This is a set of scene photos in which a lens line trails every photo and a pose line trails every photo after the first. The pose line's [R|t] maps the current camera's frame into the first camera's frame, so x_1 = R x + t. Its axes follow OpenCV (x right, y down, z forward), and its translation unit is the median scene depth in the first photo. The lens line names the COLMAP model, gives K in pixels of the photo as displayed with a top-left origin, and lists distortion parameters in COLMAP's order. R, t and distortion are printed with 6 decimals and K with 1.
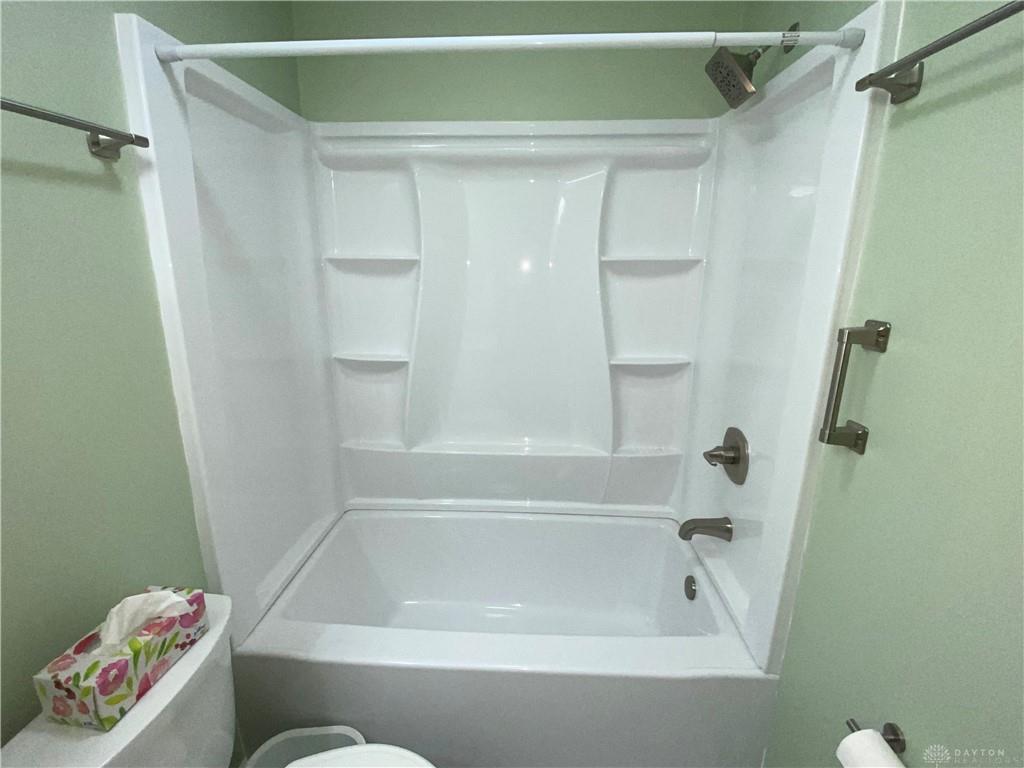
lens RADIAL K [[466.4, 0, 499.8], [0, 466.4, 383.8], [0, 0, 1]] dist [0.002786, 0.000108]
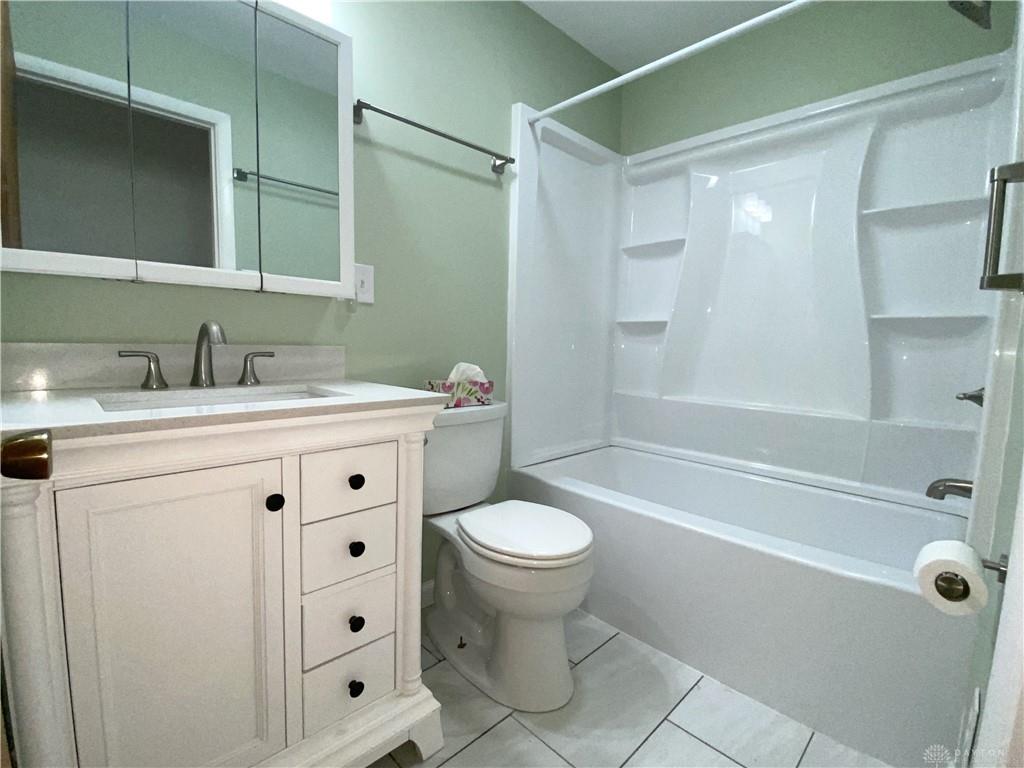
lens RADIAL K [[466.4, 0, 499.8], [0, 466.4, 383.8], [0, 0, 1]] dist [0.002786, 0.000108]
pose [[0.739775, 0.086003, -0.667335, 0.360438], [-0.189553, 0.978266, -0.084054, 0.348480], [0.645602, 0.188676, 0.739999, -0.204609]]
